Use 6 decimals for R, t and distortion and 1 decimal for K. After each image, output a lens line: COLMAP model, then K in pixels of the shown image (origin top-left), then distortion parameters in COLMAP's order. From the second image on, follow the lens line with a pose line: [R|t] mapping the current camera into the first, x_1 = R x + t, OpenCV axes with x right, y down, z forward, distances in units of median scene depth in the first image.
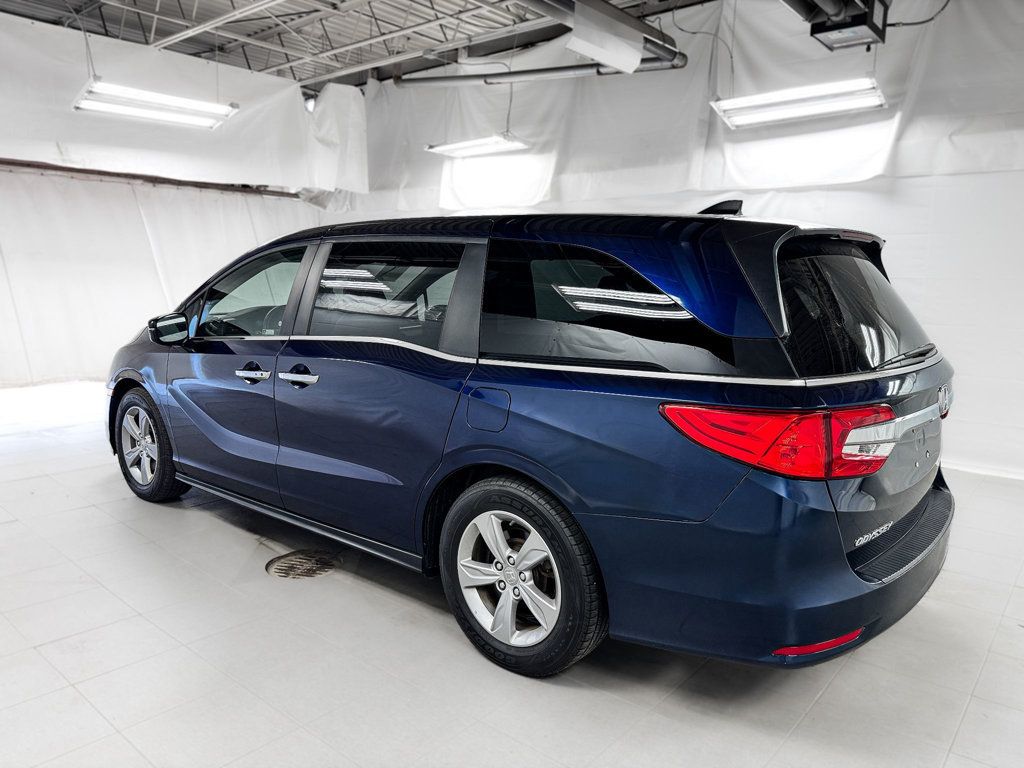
lens RADIAL K [[709.6, 0, 512.0], [0, 709.6, 384.0], [0, 0, 1]] dist [-0.003180, -0.006812]
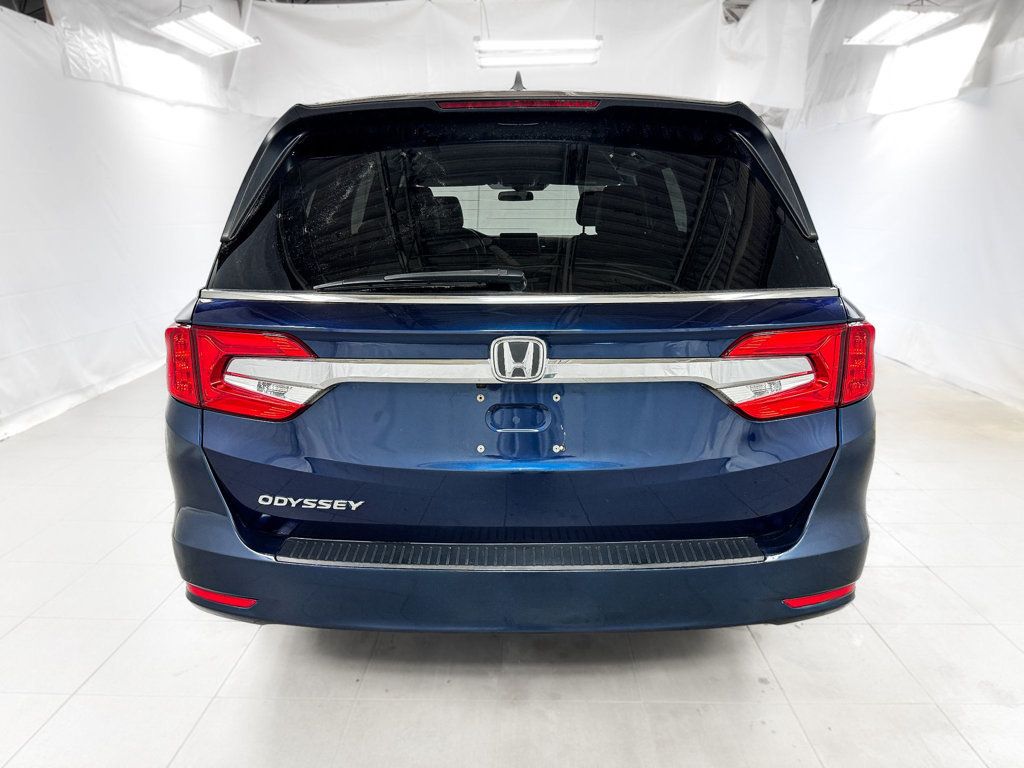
lens RADIAL K [[709.6, 0, 512.0], [0, 709.6, 384.0], [0, 0, 1]] dist [-0.003180, -0.006812]
pose [[0.640865, 0.163334, -0.750076, 0.393272], [-0.099588, 0.986535, 0.129737, -0.012138], [0.761166, -0.008445, 0.648502, 0.220045]]
